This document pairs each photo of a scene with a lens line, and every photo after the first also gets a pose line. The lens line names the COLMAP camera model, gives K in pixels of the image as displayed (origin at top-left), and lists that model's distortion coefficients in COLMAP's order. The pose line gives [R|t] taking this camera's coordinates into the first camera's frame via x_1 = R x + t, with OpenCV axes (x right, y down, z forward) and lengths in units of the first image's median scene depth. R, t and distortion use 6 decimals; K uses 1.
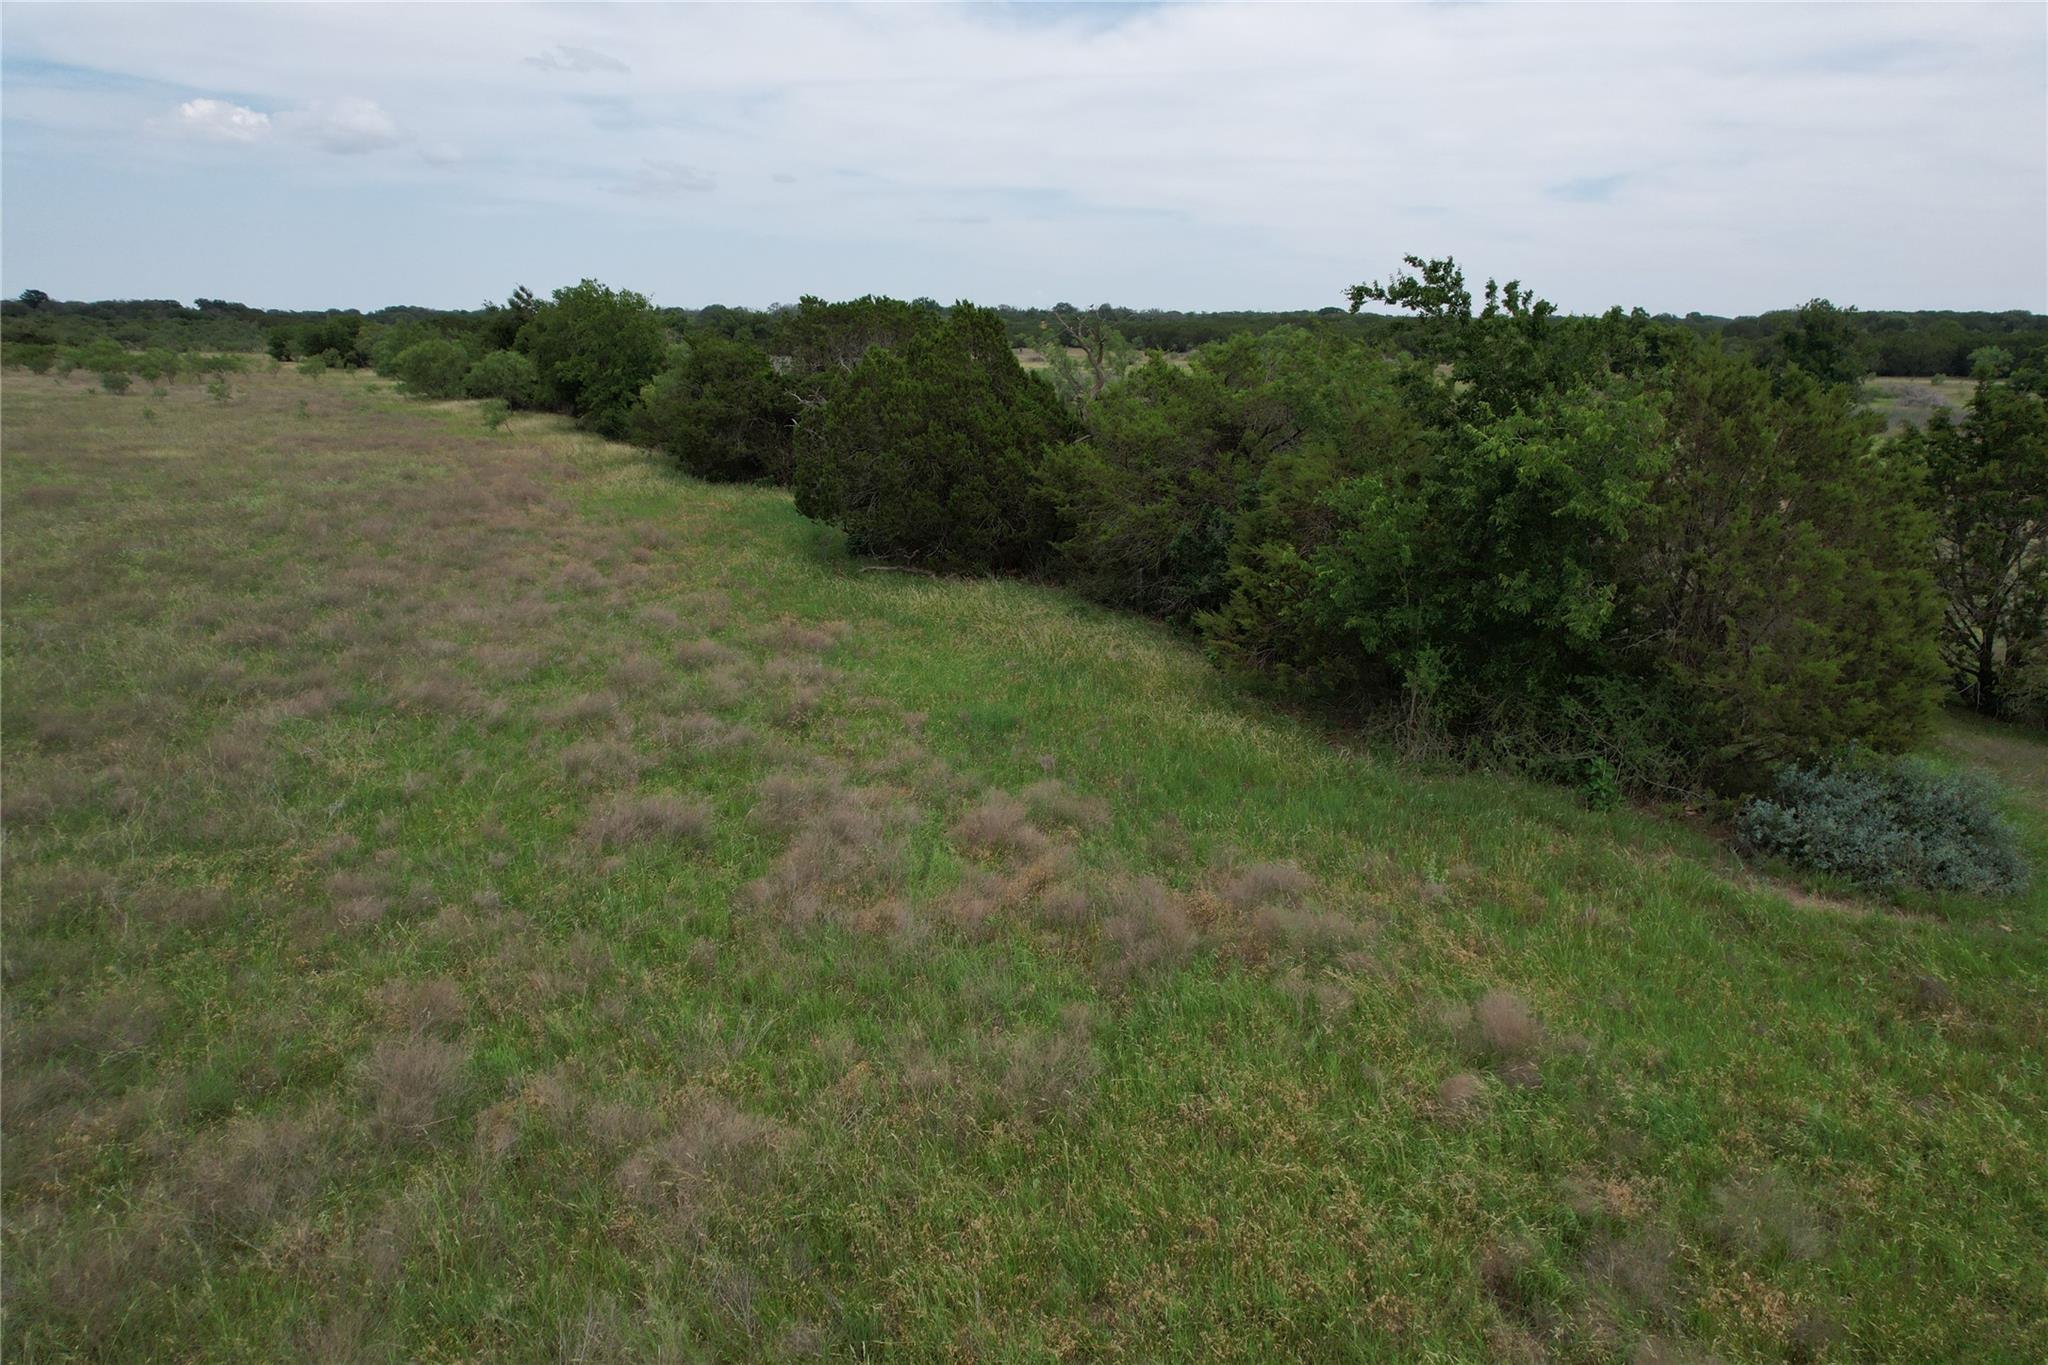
lens RADIAL K [[1304.6, 0, 1028.6], [0, 1304.6, 697.9], [0, 0, 1]] dist [-0.074743, 0.068808]
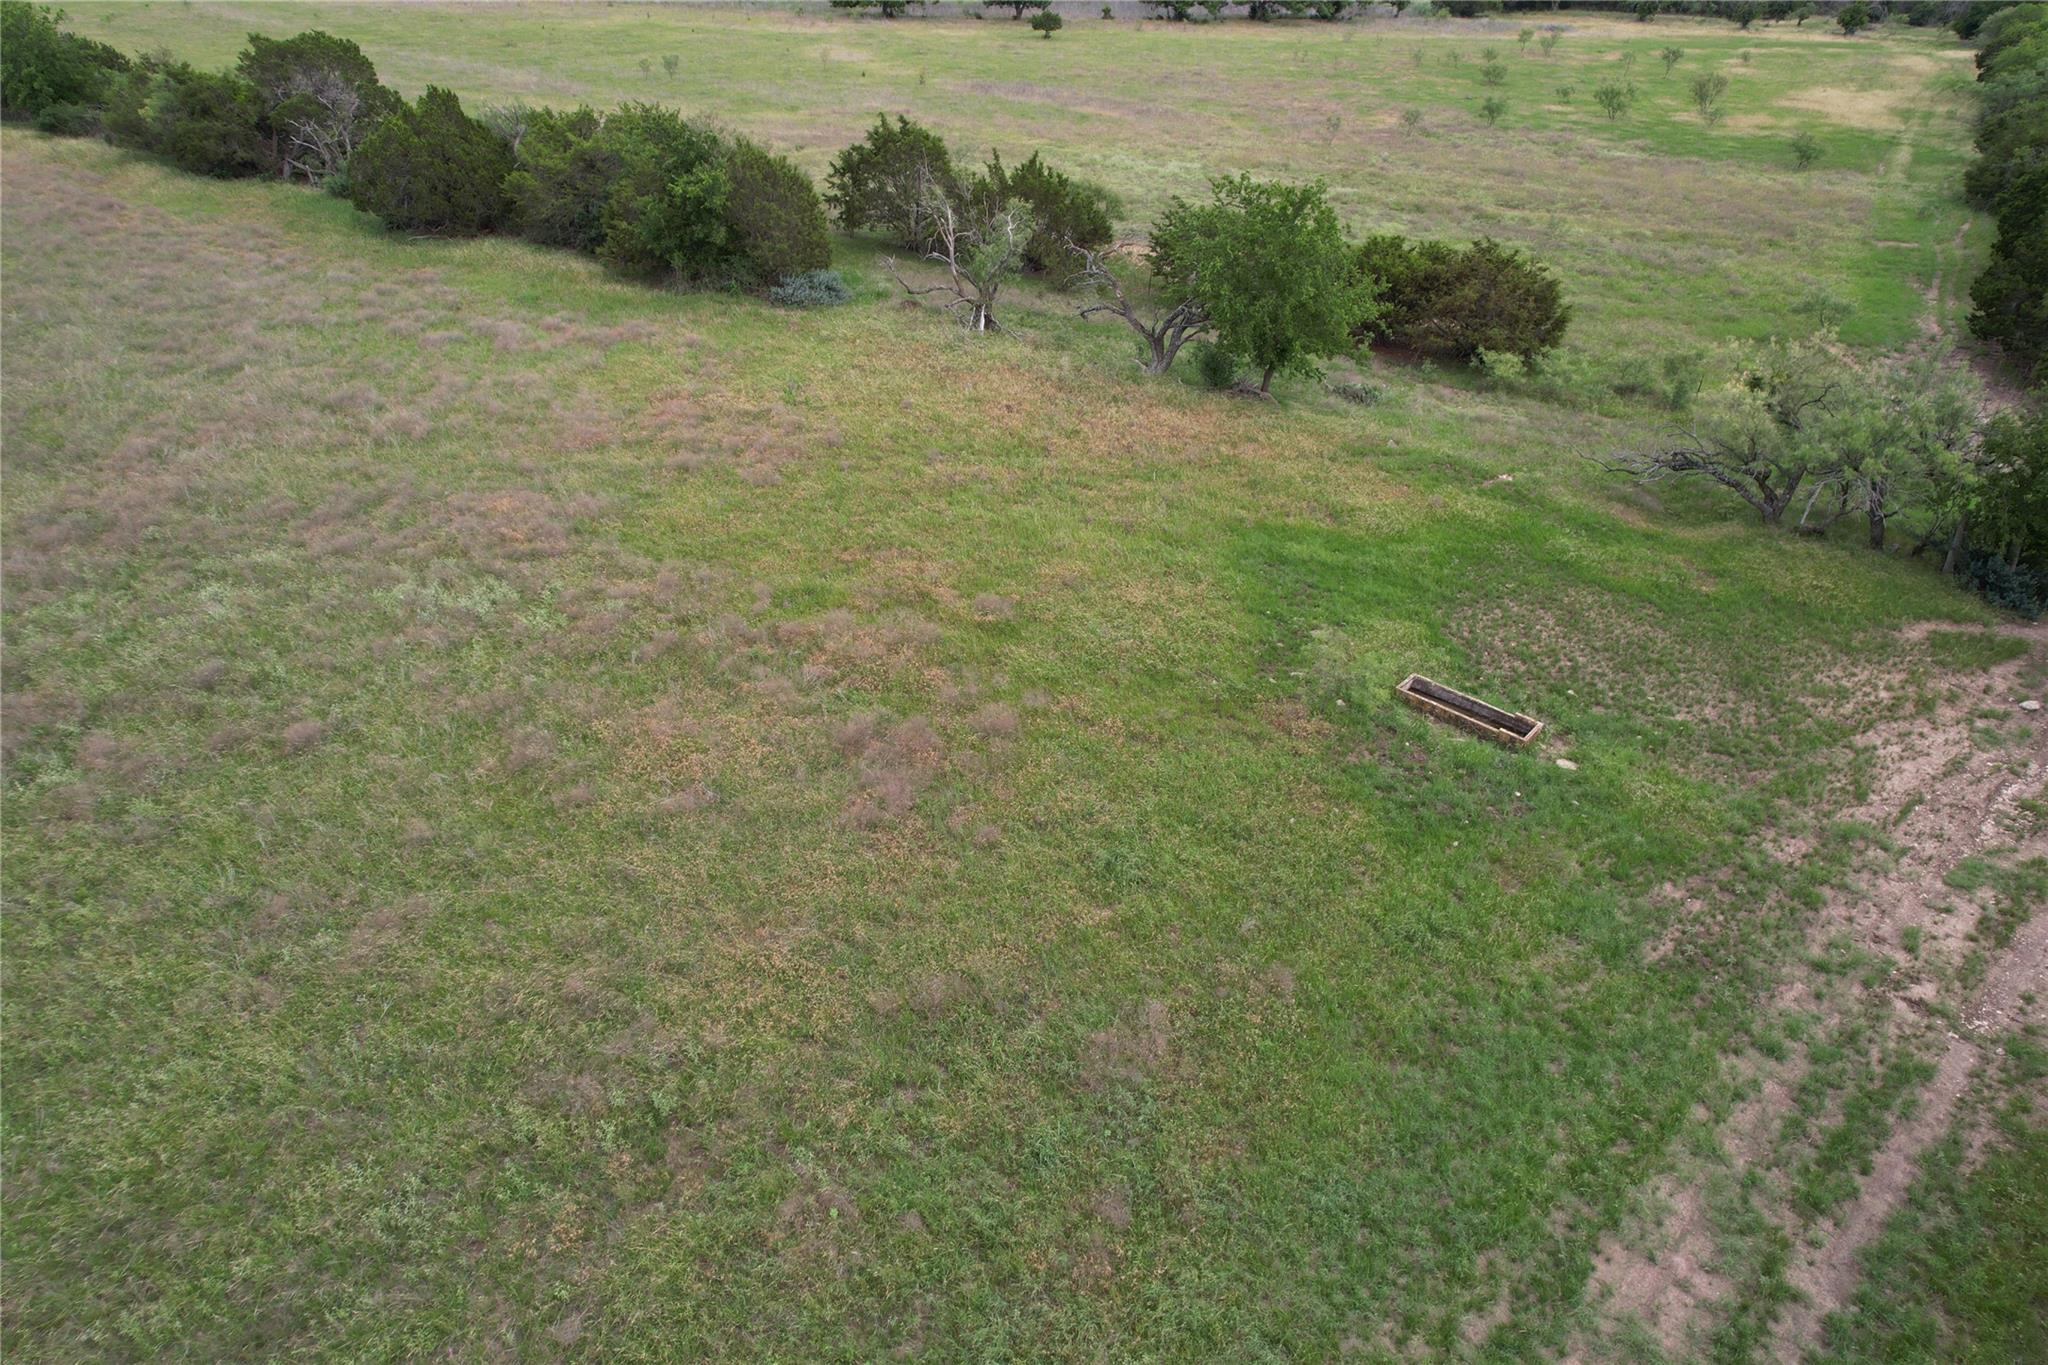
lens RADIAL K [[1304.6, 0, 1028.6], [0, 1304.6, 697.9], [0, 0, 1]] dist [-0.074743, 0.068808]
pose [[0.889571, -0.243068, 0.386758, -0.371932], [0.115413, 0.938799, 0.324554, 0.055644], [-0.441977, -0.244077, 0.863182, -2.174993]]
